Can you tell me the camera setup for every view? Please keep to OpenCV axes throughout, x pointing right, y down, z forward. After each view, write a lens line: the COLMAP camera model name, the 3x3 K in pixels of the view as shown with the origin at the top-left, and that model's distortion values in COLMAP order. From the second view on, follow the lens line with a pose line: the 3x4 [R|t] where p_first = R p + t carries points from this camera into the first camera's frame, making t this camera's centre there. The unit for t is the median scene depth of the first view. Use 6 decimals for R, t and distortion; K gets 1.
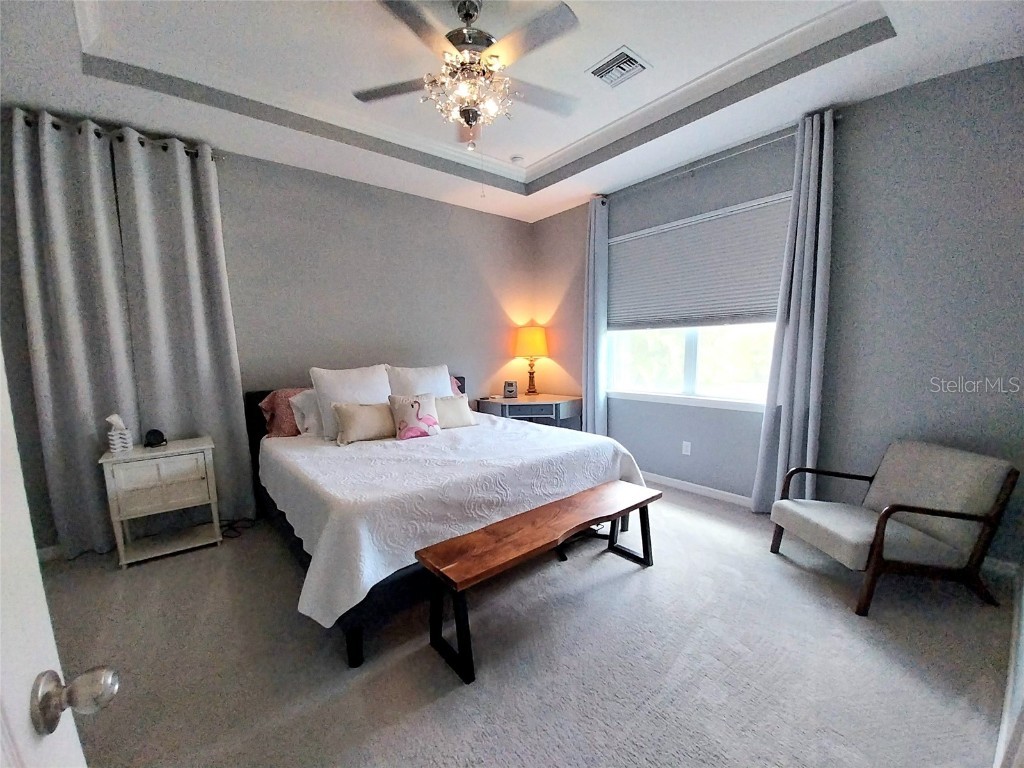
lens RADIAL K [[407.6, 0, 506.2], [0, 407.6, 401.4], [0, 0, 1]] dist [0.016807, -0.013564]
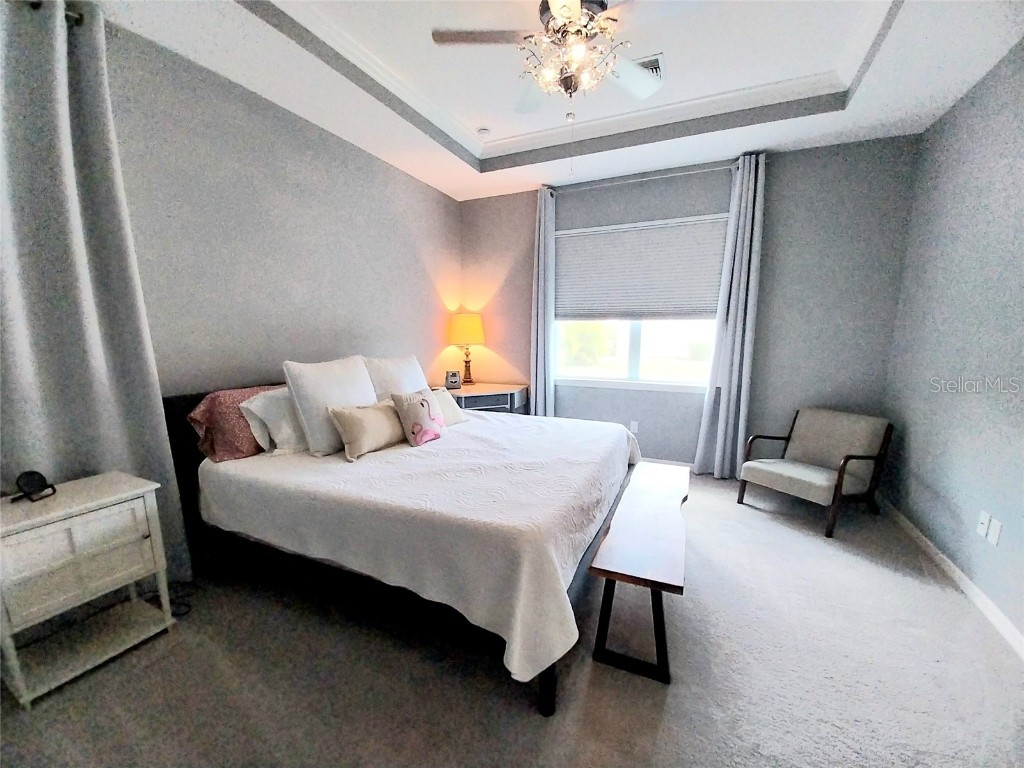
lens RADIAL K [[407.6, 0, 506.2], [0, 407.6, 401.4], [0, 0, 1]] dist [0.016807, -0.013564]
pose [[0.897285, -0.055133, 0.437996, -0.441114], [0.039082, 0.998196, 0.045584, -0.027269], [-0.439719, -0.023784, 0.897821, 0.157983]]
